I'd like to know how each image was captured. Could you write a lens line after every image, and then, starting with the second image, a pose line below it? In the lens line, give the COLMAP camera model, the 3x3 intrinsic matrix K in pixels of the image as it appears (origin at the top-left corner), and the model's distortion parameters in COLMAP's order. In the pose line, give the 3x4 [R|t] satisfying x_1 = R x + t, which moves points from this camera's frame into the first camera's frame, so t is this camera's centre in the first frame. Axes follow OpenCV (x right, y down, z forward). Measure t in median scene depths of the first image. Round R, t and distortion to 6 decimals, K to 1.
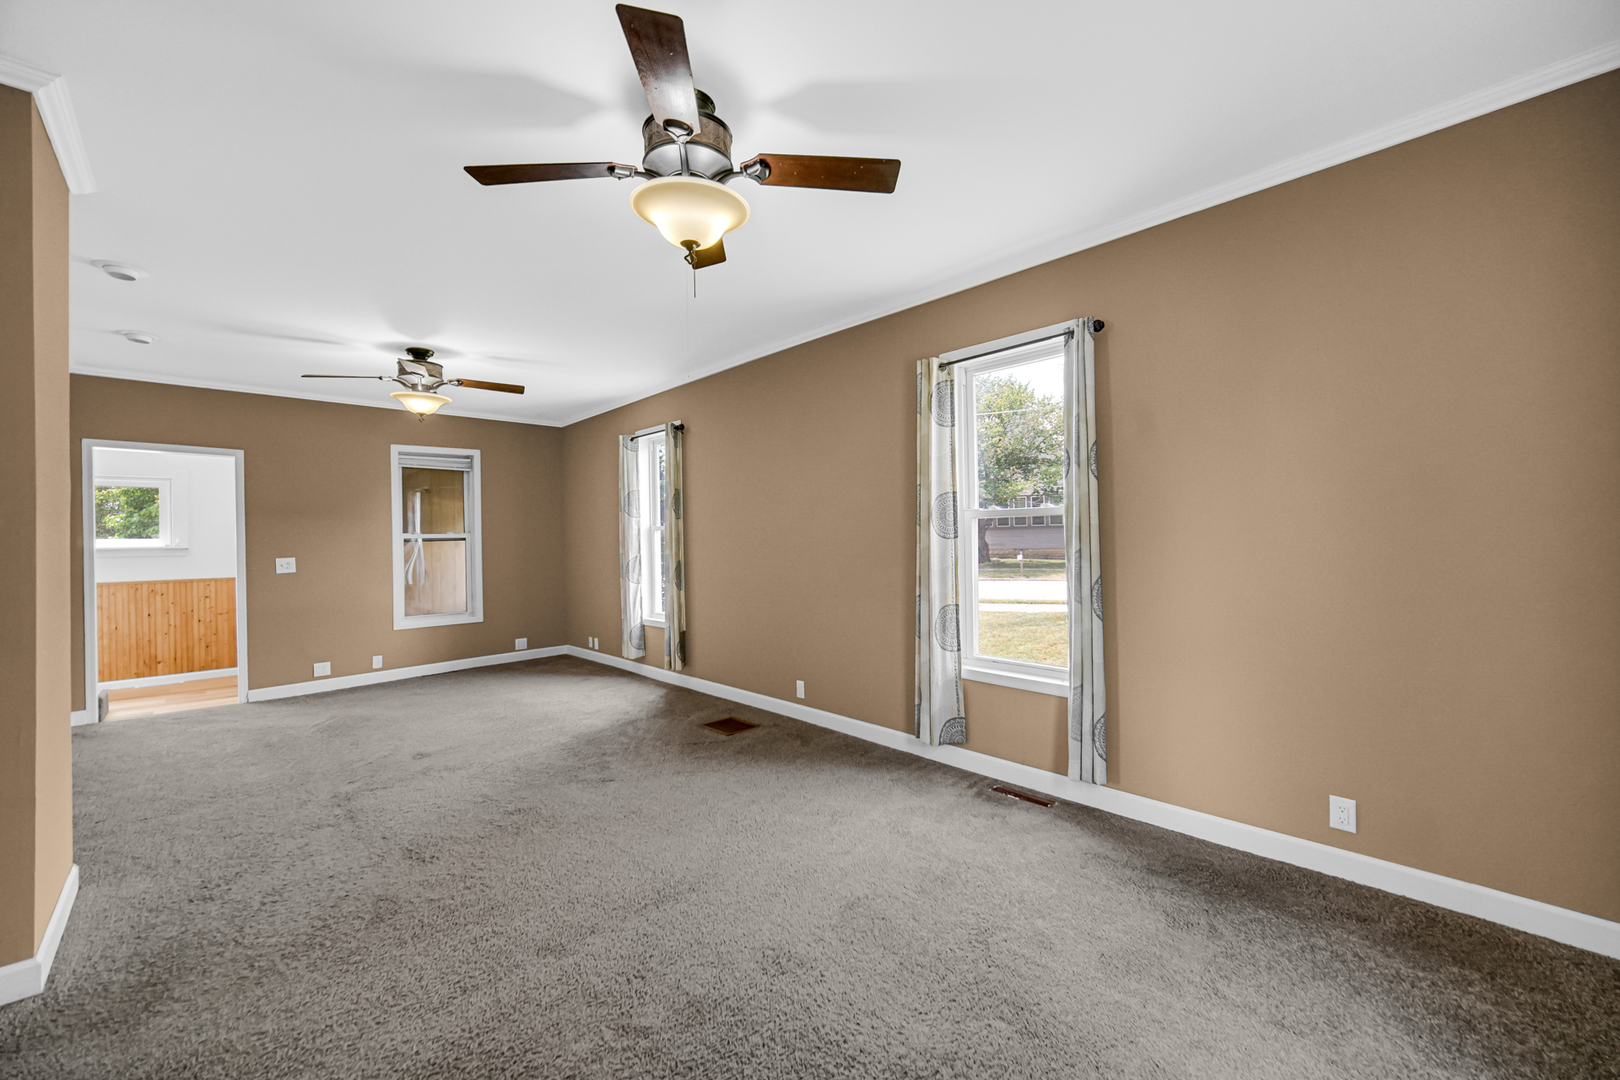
lens RADIAL K [[645.8, 0, 808.3], [0, 645.8, 533.0], [0, 0, 1]] dist [-0.001633, -0.000232]
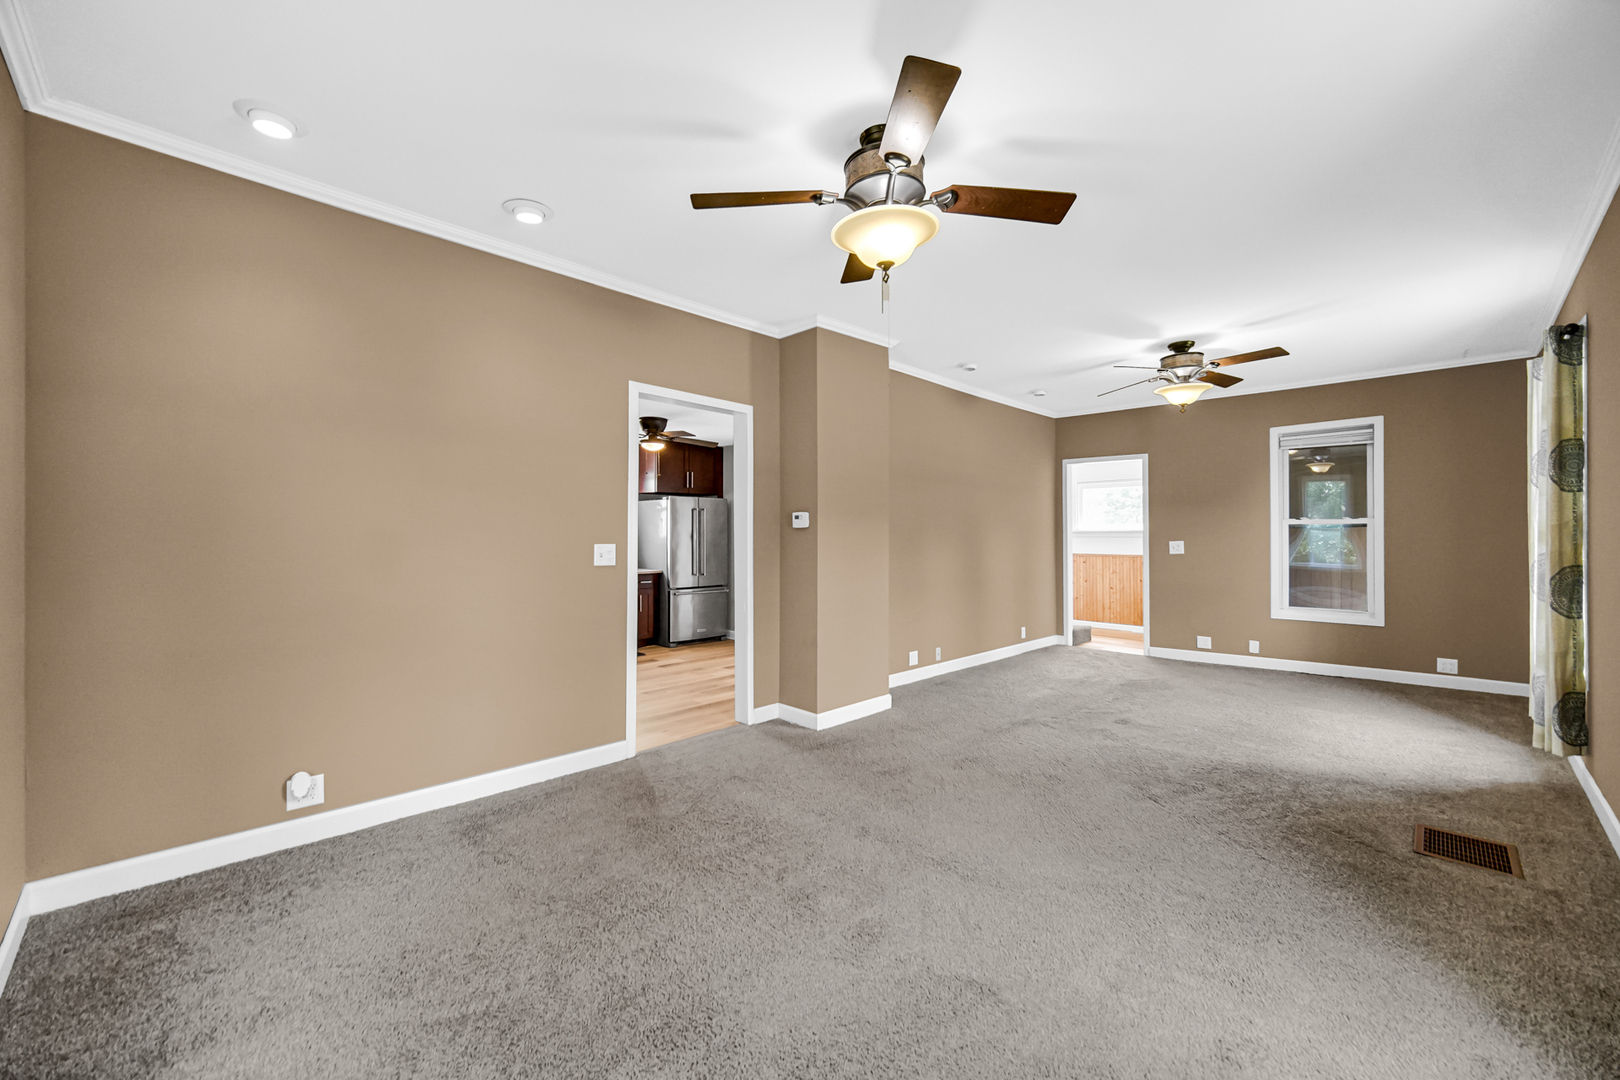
lens RADIAL K [[645.8, 0, 816.4], [0, 645.8, 535.9], [0, 0, 1]] dist [-0.001633, -0.000232]
pose [[0.025714, 0.020127, -0.999467, 0.426713], [0.011998, 0.999719, 0.020441, -0.003372], [0.999597, -0.012517, 0.025465, 0.391565]]
